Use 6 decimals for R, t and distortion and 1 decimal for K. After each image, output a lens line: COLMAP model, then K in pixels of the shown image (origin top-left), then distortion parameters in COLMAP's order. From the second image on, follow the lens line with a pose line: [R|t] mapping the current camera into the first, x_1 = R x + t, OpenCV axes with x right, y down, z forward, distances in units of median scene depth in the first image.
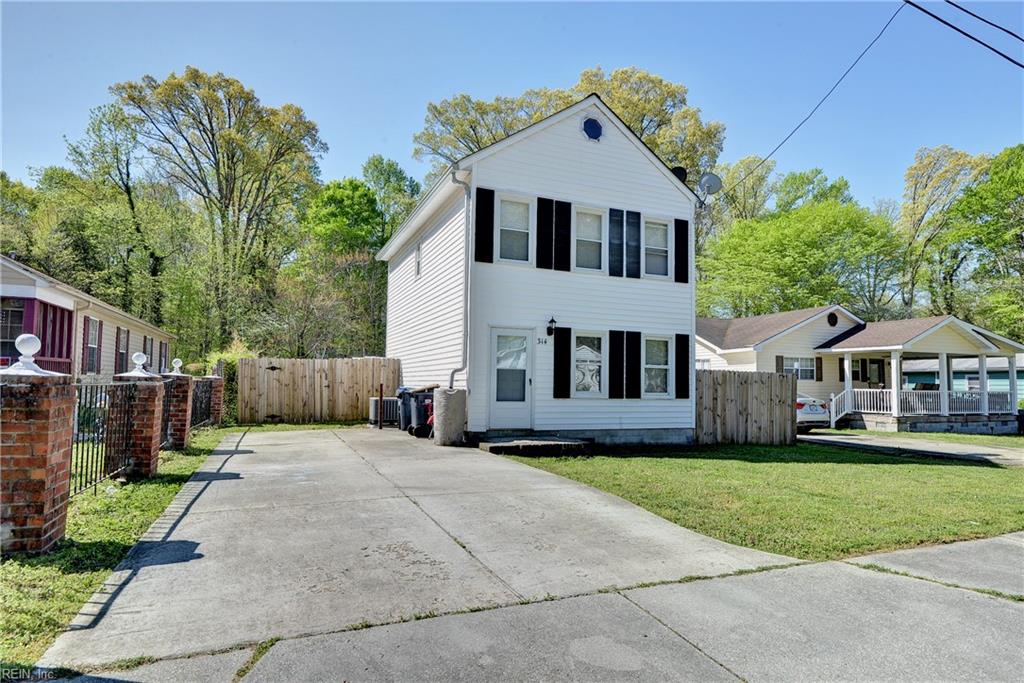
lens RADIAL K [[581.8, 0, 512.0], [0, 581.8, 341.5], [0, 0, 1]] dist [-0.012484, -0.000493]
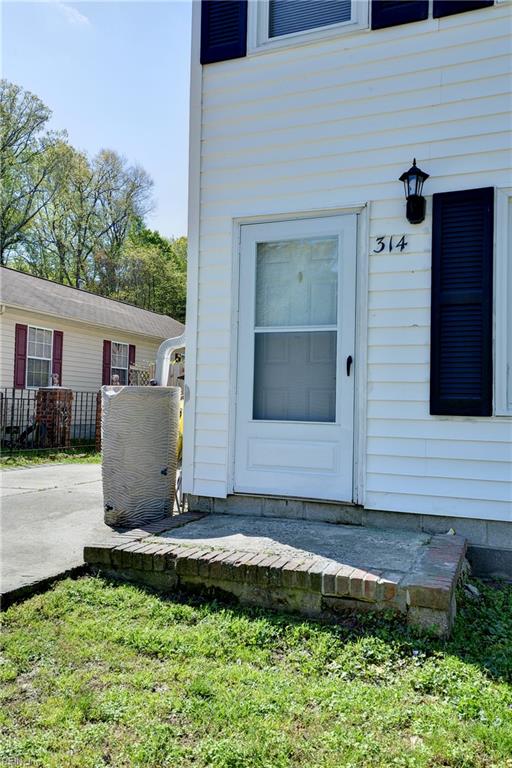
lens RADIAL K [[613.3, 0, 256.0], [0, 613.3, 384.0], [0, 0, 1]] dist [0.026200, -0.001131]
pose [[0.718602, -0.026499, -0.694917, 0.222568], [0.037570, 0.999294, 0.000745, 0.071371], [0.694406, -0.026643, 0.719090, 0.644050]]
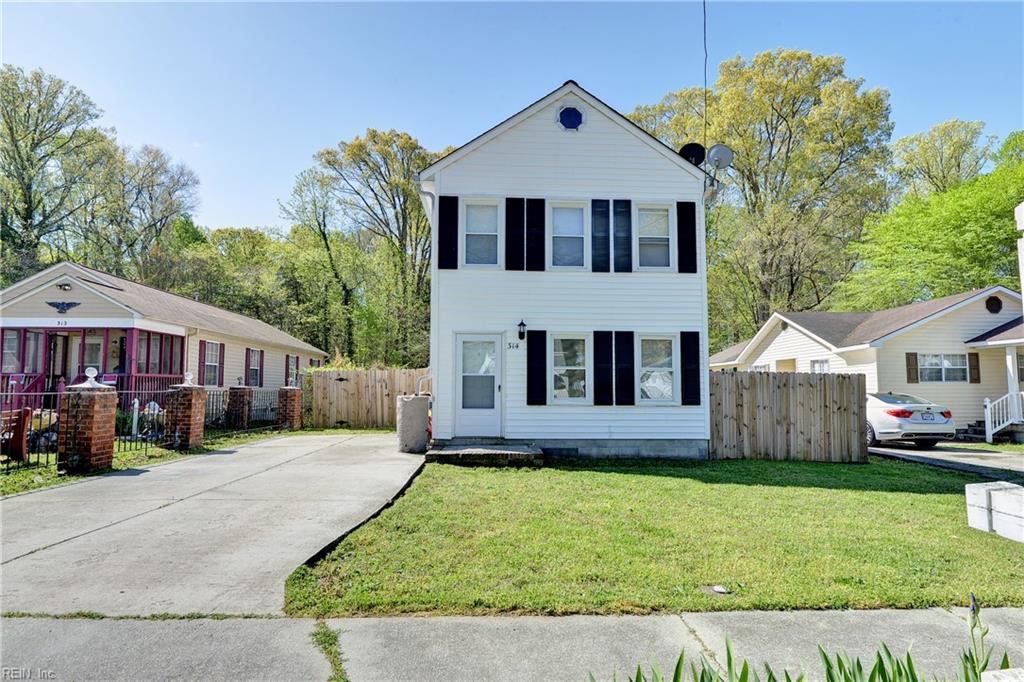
lens RADIAL K [[553.4, 0, 512.0], [0, 553.4, 341.0], [0, 0, 1]] dist [-0.014327, -0.000698]
pose [[0.938908, -0.042218, -0.341568, 0.337849], [0.035244, 0.999025, -0.026601, 0.014828], [0.342358, 0.012937, 0.939481, 0.131292]]
